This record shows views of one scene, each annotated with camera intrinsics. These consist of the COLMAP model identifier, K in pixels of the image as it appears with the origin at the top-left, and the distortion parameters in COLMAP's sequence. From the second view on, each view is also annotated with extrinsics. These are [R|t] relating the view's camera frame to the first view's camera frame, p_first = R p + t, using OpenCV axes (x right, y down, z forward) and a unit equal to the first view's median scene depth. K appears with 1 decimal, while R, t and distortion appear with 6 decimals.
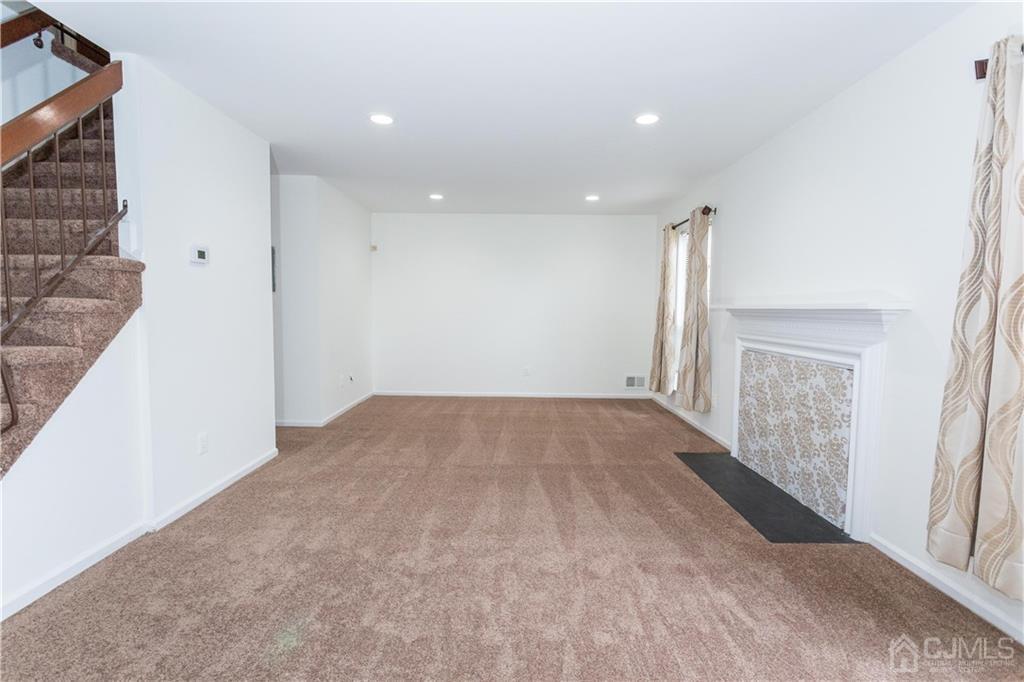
lens RADIAL K [[496.0, 0, 514.6], [0, 496.0, 337.1], [0, 0, 1]] dist [0.000908, 0.000259]
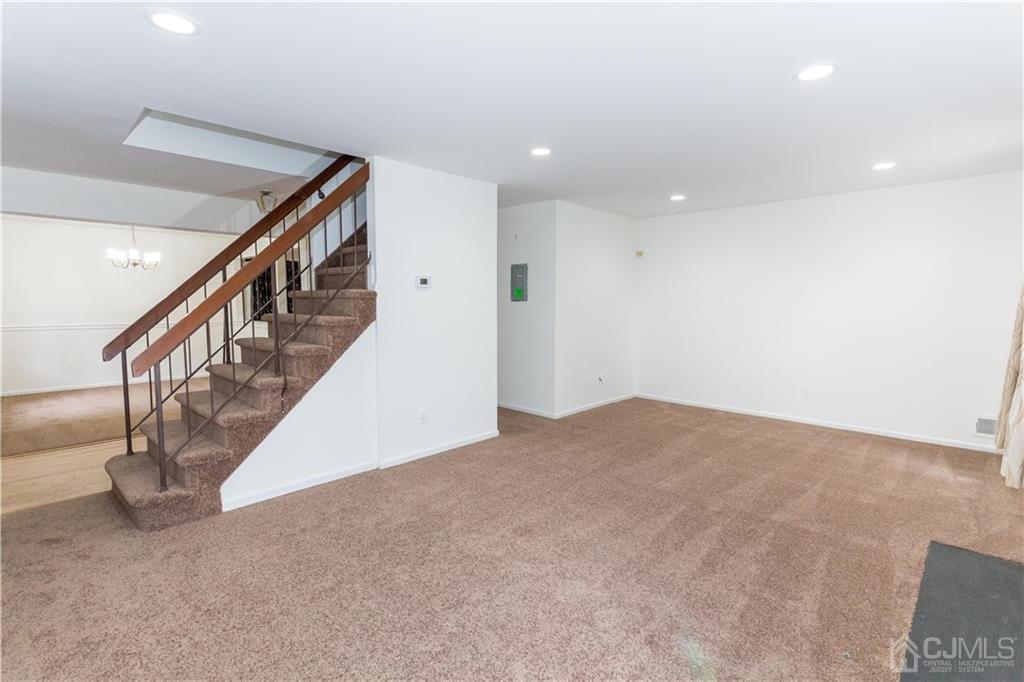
lens RADIAL K [[496.0, 0, 512.7], [0, 496.0, 345.2], [0, 0, 1]] dist [0.000908, 0.000259]
pose [[0.713498, 0.054629, -0.698524, 0.512956], [-0.034257, 0.998483, 0.043096, -0.054959], [0.699819, -0.006820, 0.714287, 0.176094]]
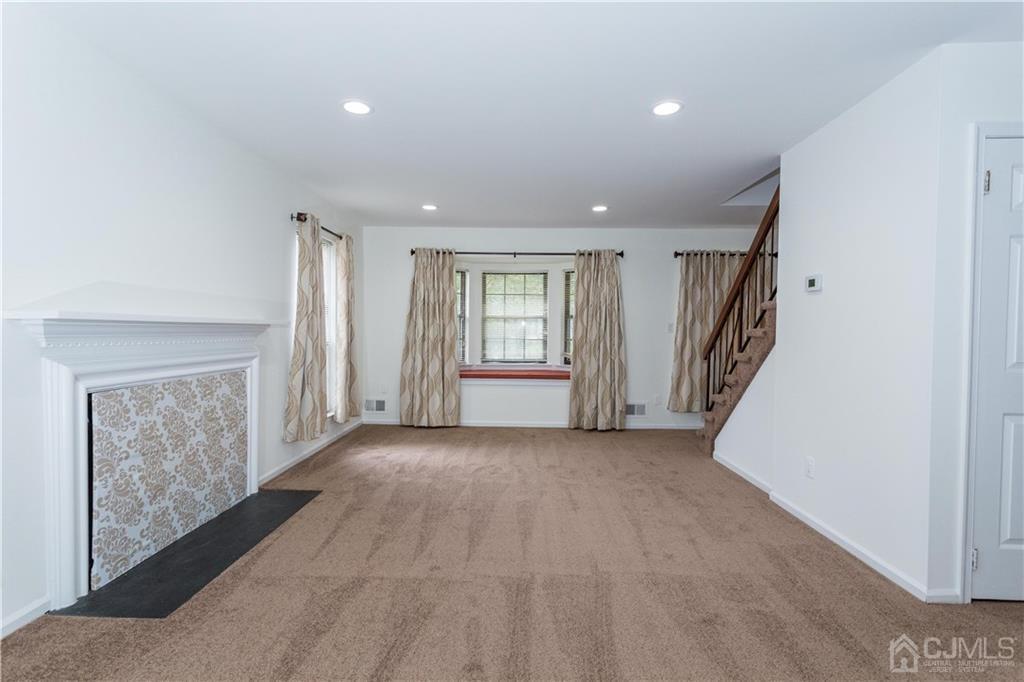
lens RADIAL K [[496.0, 0, 510.7], [0, 496.0, 339.7], [0, 0, 1]] dist [0.000908, 0.000259]
pose [[-0.999725, -0.021490, 0.009406, -0.018296], [-0.020701, 0.996803, 0.077171, -0.112457], [-0.011034, 0.076955, -0.996974, 1.989473]]
